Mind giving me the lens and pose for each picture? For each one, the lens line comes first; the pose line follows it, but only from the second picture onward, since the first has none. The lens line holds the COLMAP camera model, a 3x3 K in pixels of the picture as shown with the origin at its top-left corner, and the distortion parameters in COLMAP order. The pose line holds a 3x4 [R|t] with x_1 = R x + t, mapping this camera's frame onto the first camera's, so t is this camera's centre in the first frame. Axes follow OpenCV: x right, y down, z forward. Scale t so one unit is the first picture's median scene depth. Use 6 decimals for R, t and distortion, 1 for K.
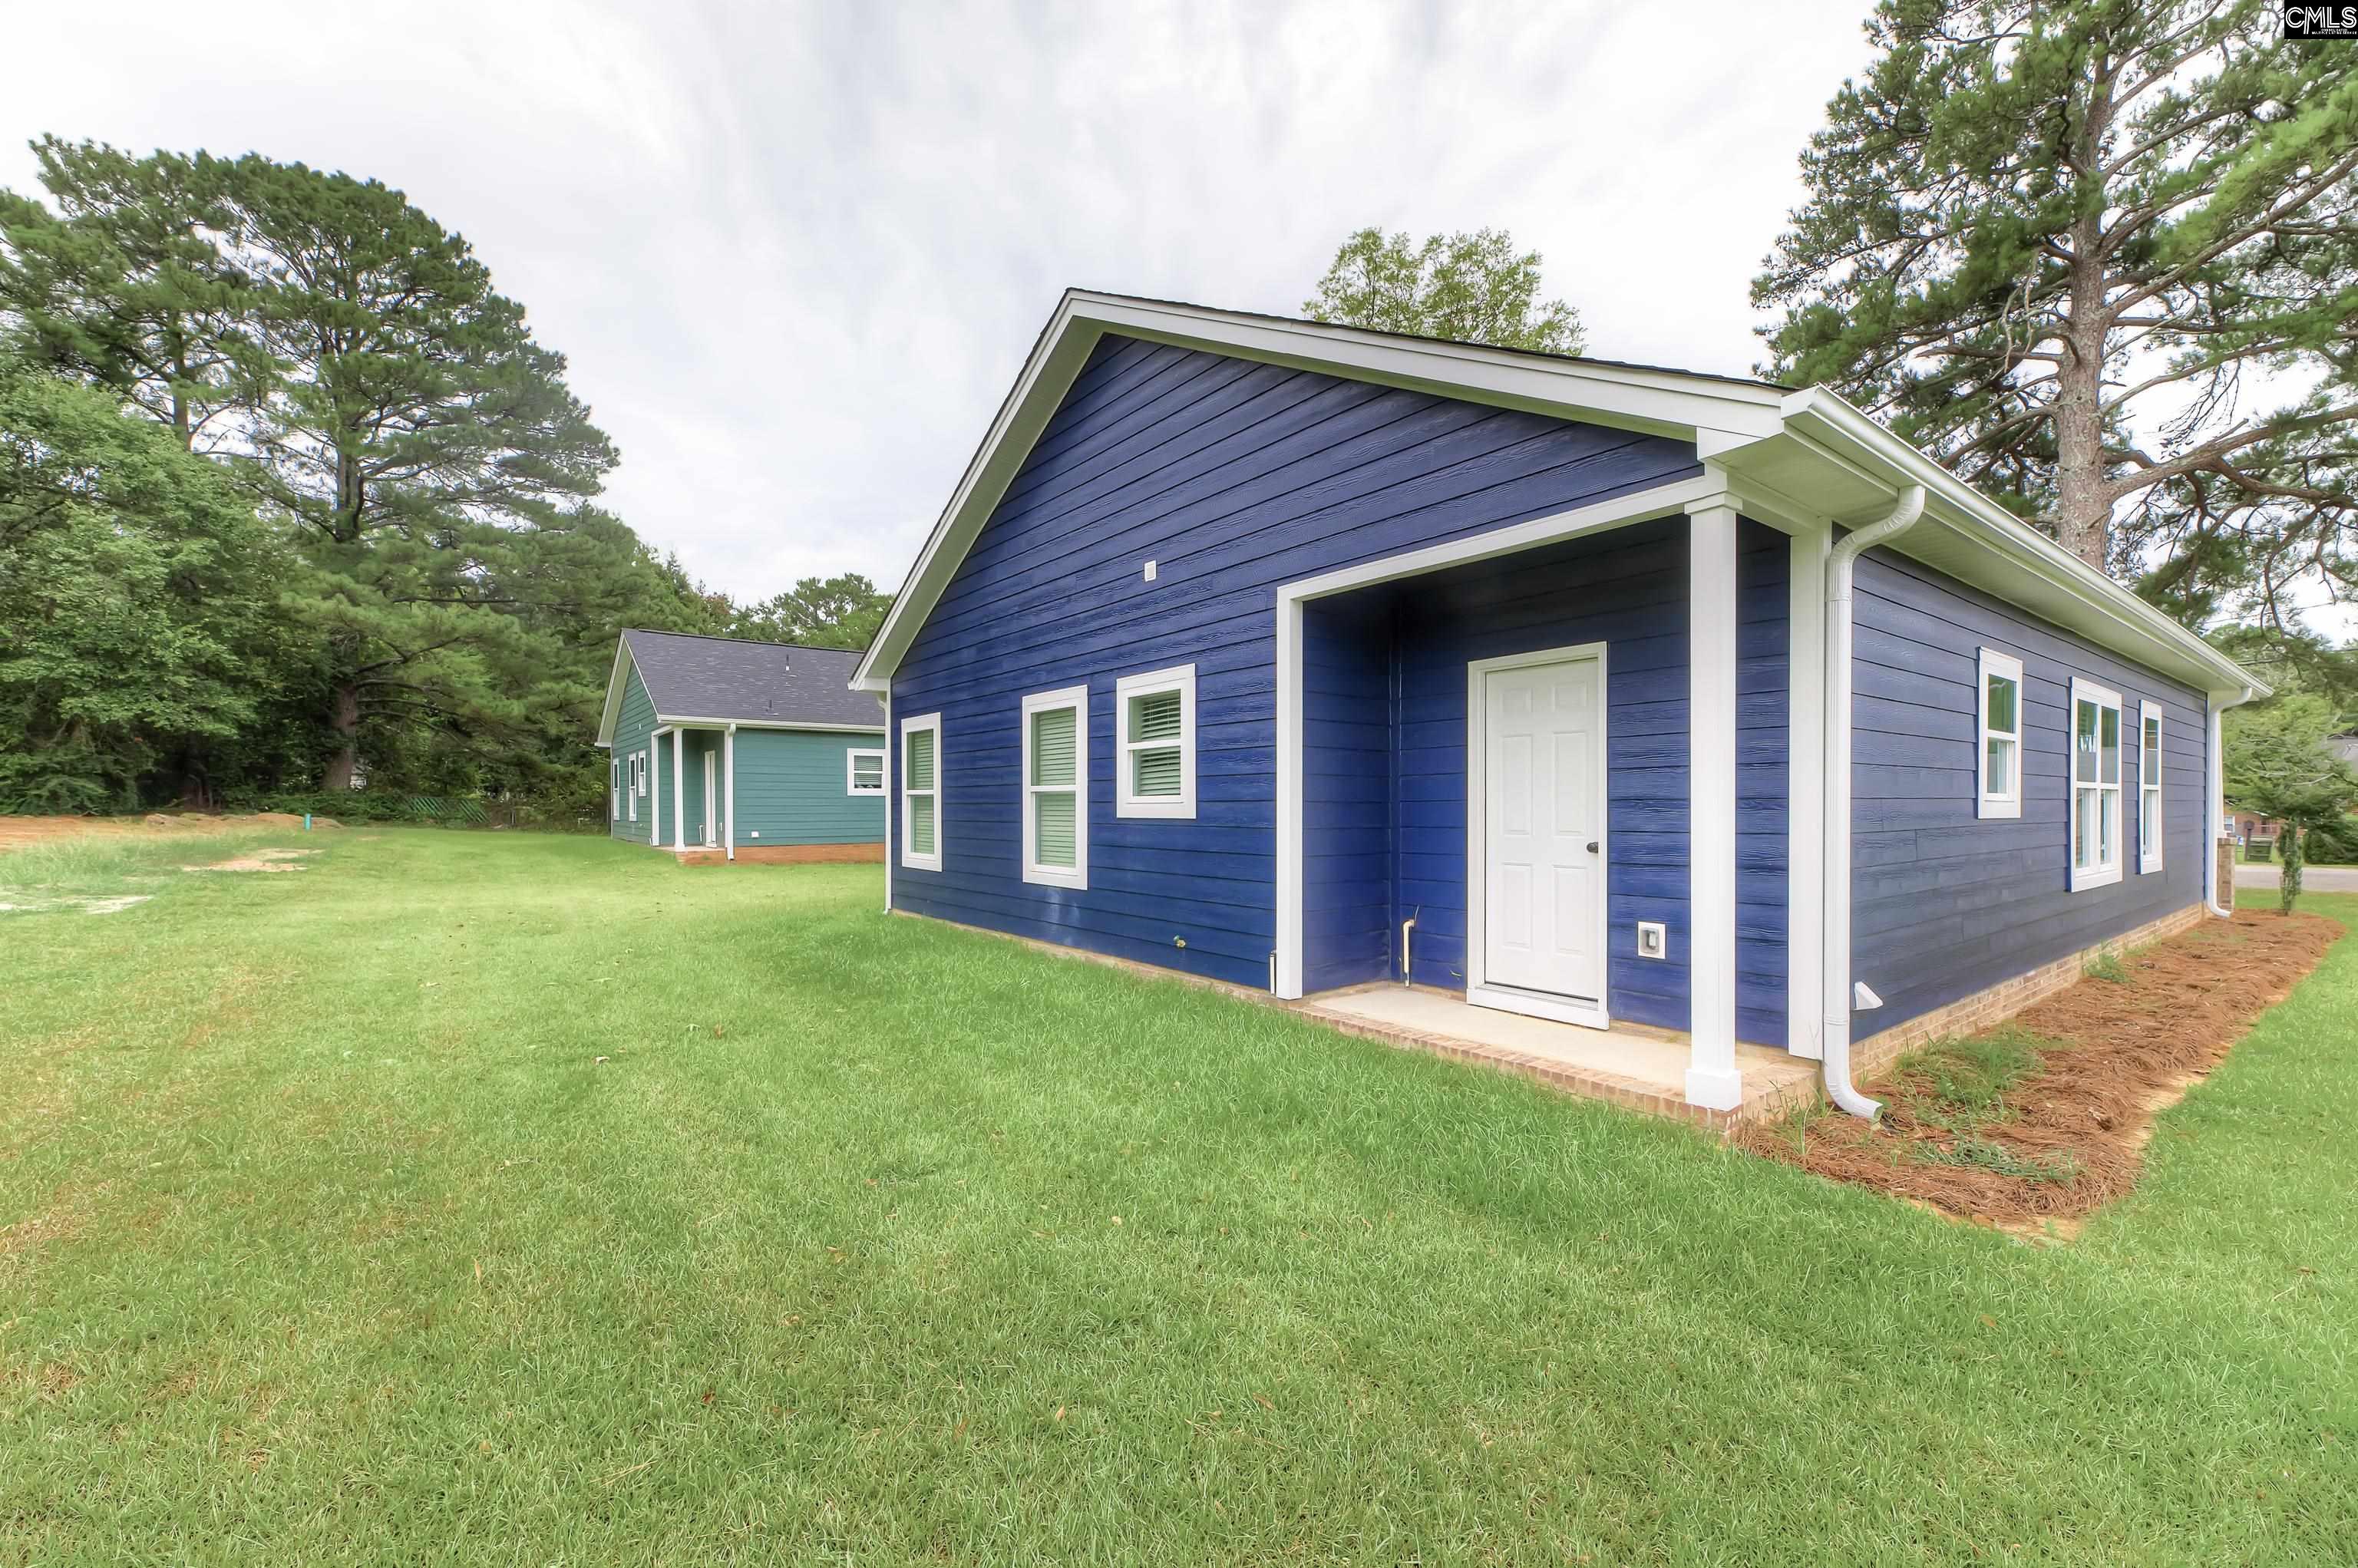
lens RADIAL K [[943.3, 0, 1174.6], [0, 943.3, 788.7], [0, 0, 1]] dist [0.001937, -0.000151]
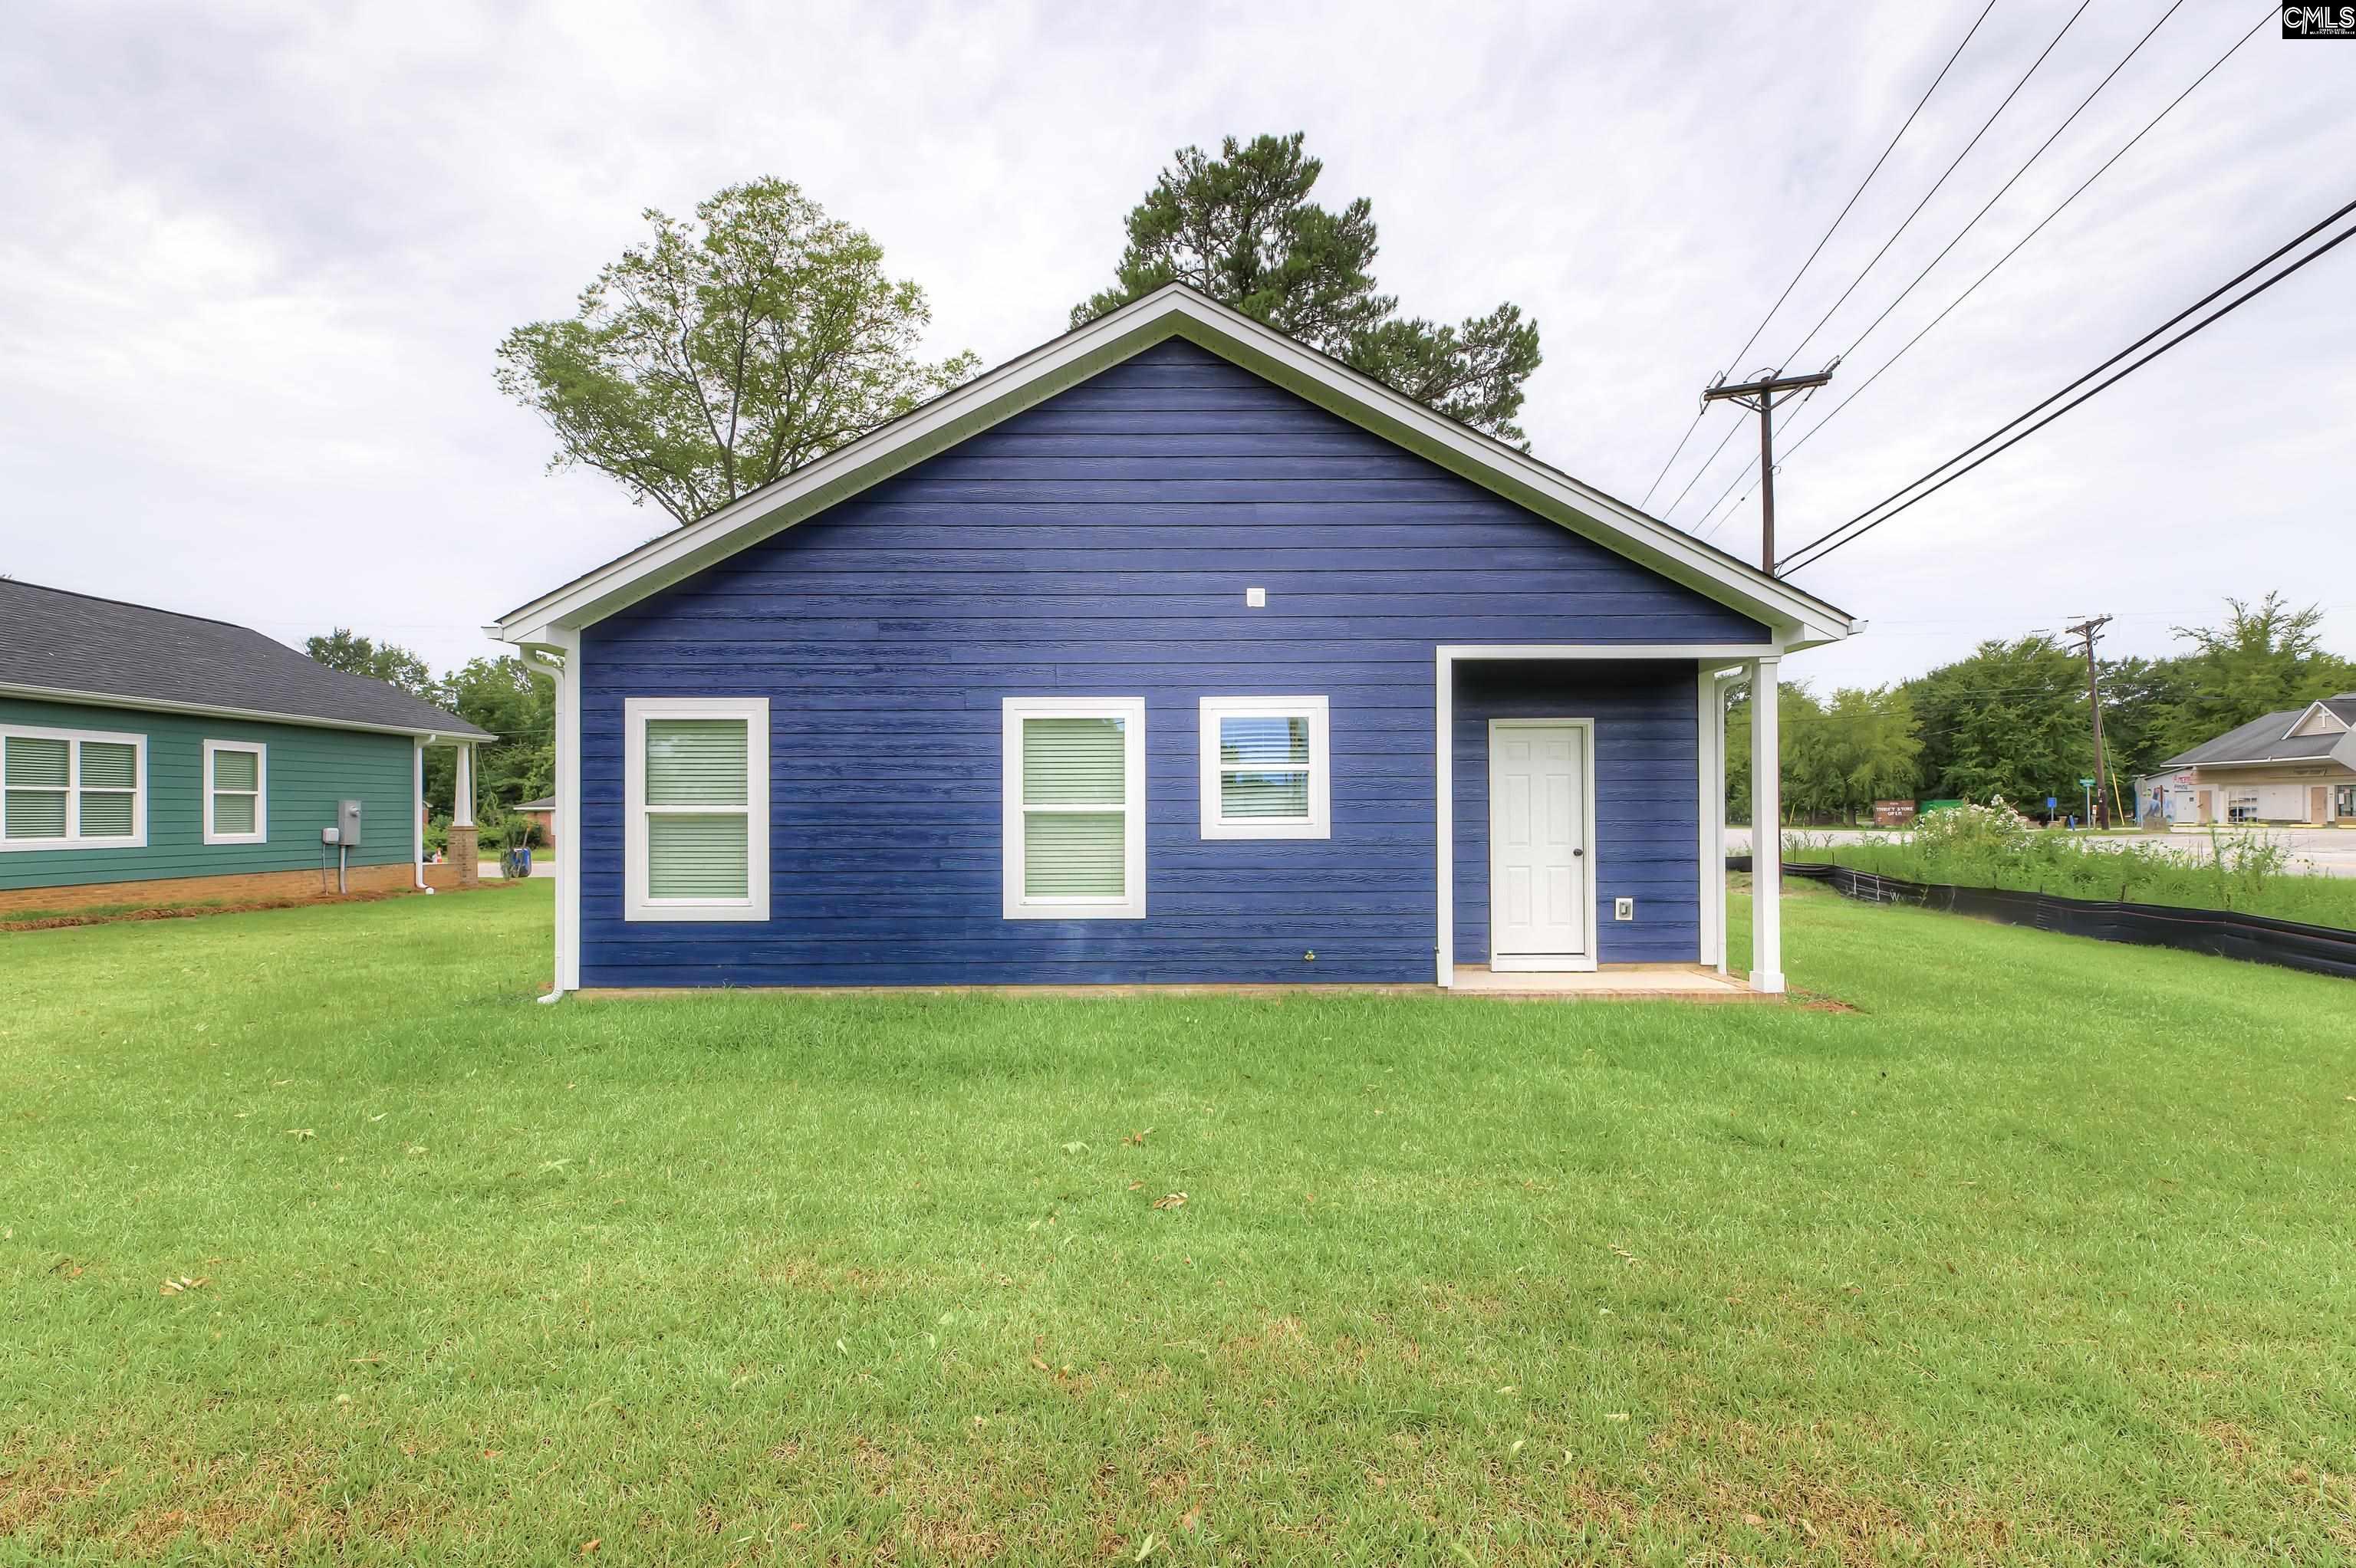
lens RADIAL K [[942.4, 0, 1173.6], [0, 942.4, 788.7], [0, 0, 1]] dist [0.001937, -0.000151]
pose [[0.617661, 0.012526, 0.786344, -0.838934], [-0.013687, 0.999893, -0.005177, -0.017162], [-0.786325, -0.007566, 0.617767, 0.423774]]
